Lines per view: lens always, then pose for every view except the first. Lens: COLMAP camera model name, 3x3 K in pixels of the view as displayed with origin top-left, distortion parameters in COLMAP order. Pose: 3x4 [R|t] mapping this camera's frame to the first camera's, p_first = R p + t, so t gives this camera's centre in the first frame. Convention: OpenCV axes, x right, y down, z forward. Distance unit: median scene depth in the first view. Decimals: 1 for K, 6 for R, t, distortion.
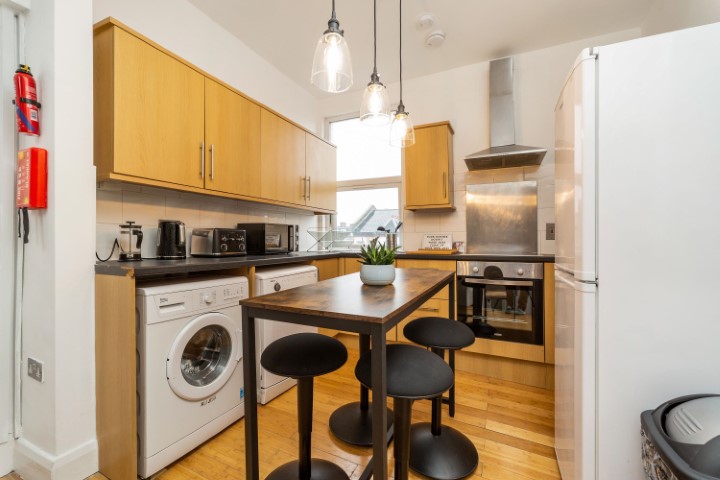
lens RADIAL K [[308.5, 0, 361.1], [0, 308.5, 242.5], [0, 0, 1]] dist [0.001522, 0.000681]
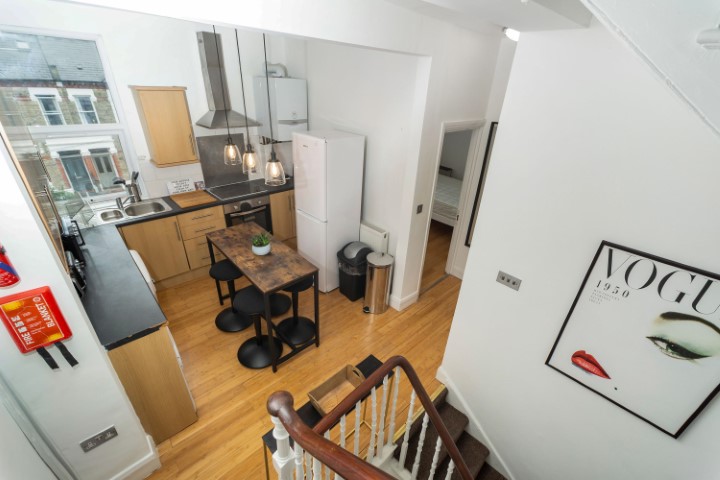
lens RADIAL K [[308.5, 0, 361.1], [0, 308.5, 242.5], [0, 0, 1]] dist [0.001522, 0.000681]
pose [[0.362597, -0.421238, 0.831313, -0.980717], [-0.037394, 0.884724, 0.464612, -0.639076], [-0.931195, -0.199553, 0.305047, -0.144847]]
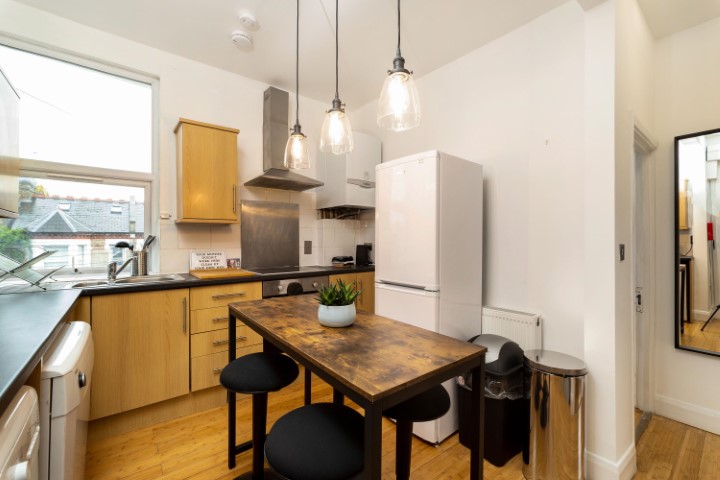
lens RADIAL K [[307.7, 0, 360.0], [0, 307.7, 240.0], [0, 0, 1]] dist [-0.009234, 0.000230]
pose [[0.444341, -0.003983, 0.895849, -0.540378], [0.008574, 0.999963, 0.000193, -0.089044], [-0.895817, 0.007595, 0.444359, 0.377890]]
